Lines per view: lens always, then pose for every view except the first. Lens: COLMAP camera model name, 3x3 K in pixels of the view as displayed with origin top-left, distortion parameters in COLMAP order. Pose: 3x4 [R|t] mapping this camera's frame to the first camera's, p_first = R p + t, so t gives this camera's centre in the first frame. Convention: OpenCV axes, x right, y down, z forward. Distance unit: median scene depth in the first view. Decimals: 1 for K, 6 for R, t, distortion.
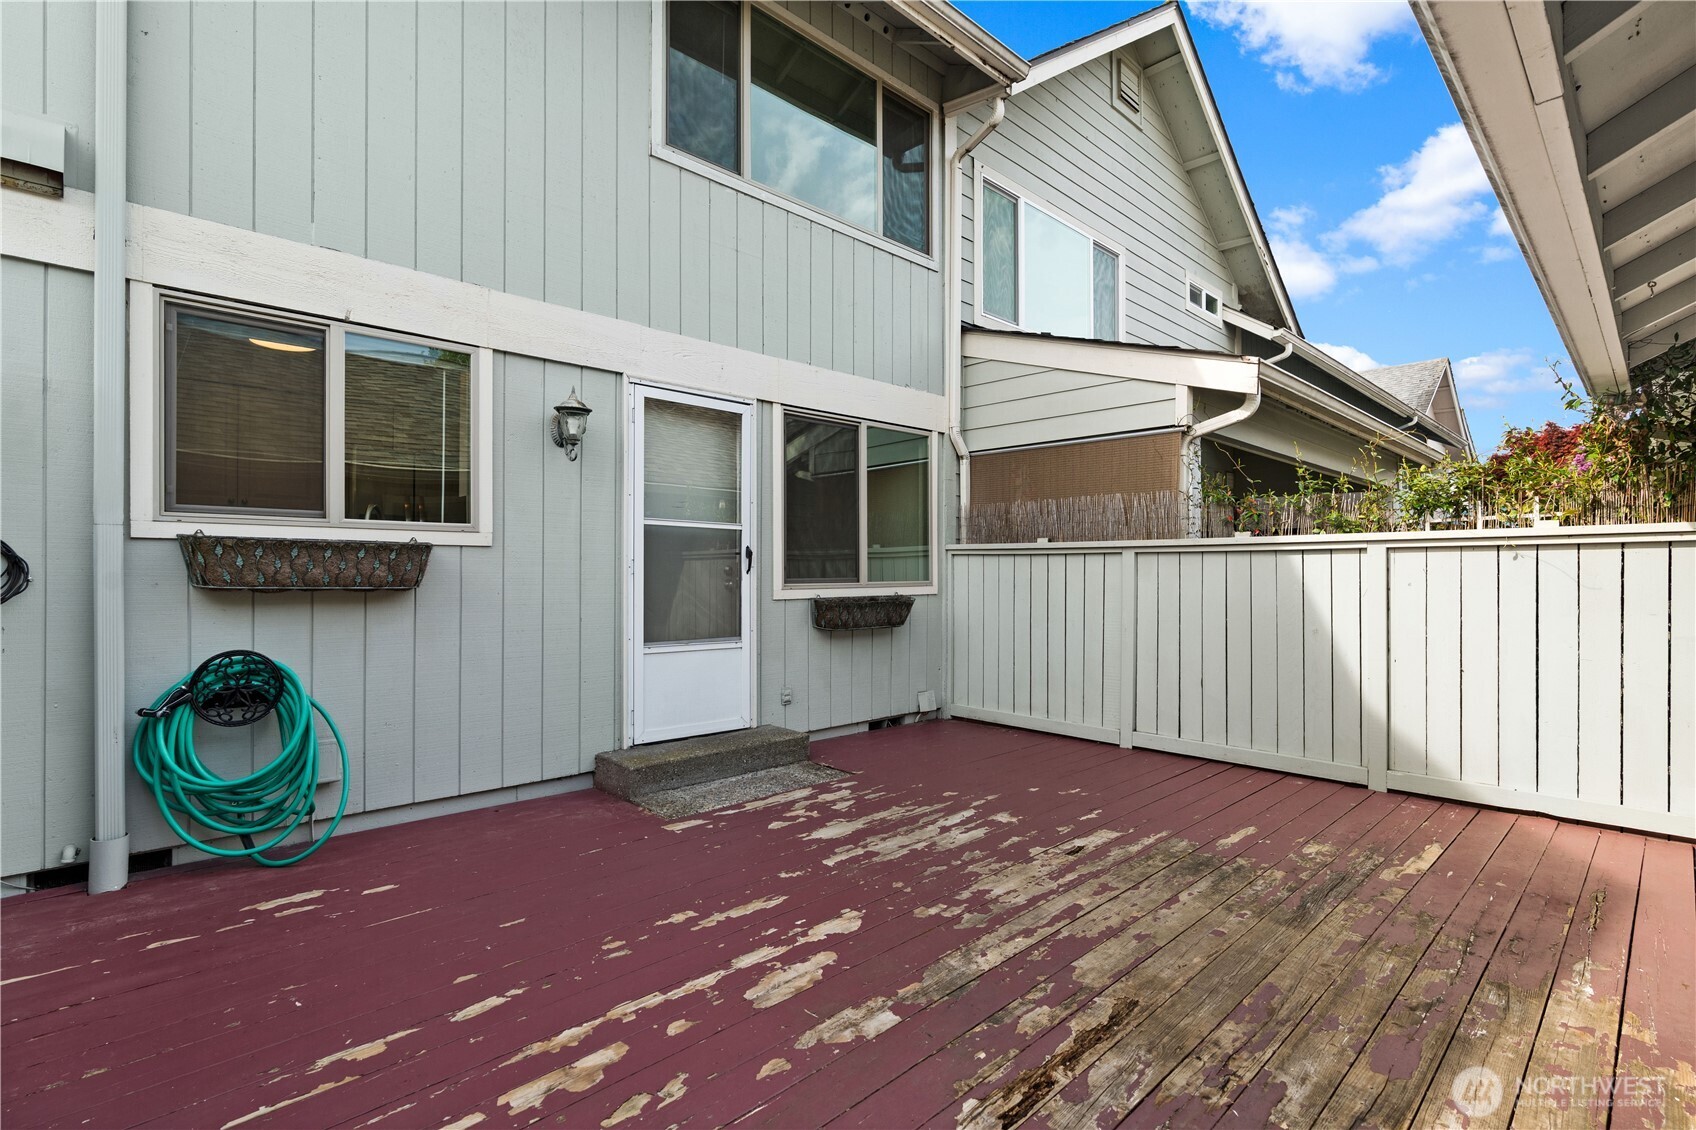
lens RADIAL K [[780.9, 0, 845.9], [0, 780.9, 562.8], [0, 0, 1]] dist [-0.003842, 0.000339]
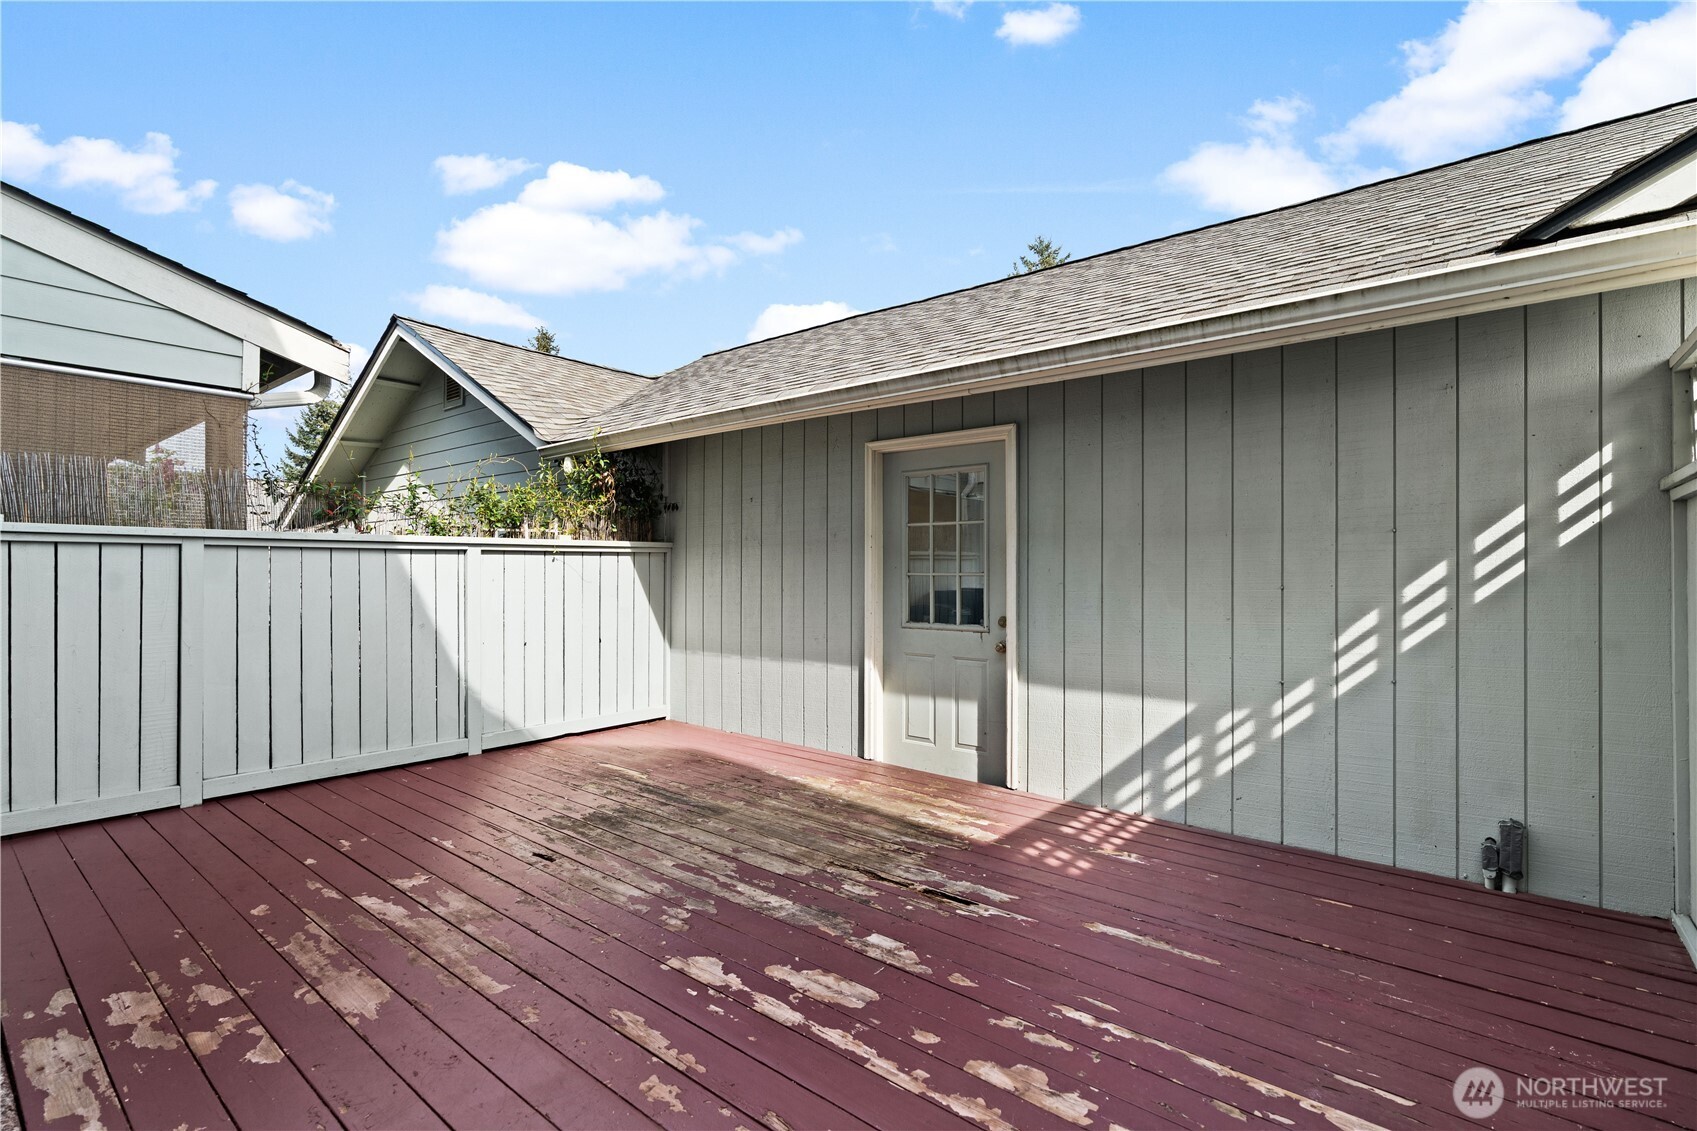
lens RADIAL K [[781.3, 0, 846.4], [0, 781.3, 563.3], [0, 0, 1]] dist [-0.003842, 0.000339]
pose [[-0.119021, 0.008322, 0.992857, -0.911427], [-0.014508, 0.999844, -0.010119, 0.007849], [-0.992786, -0.015609, -0.118882, 0.943357]]
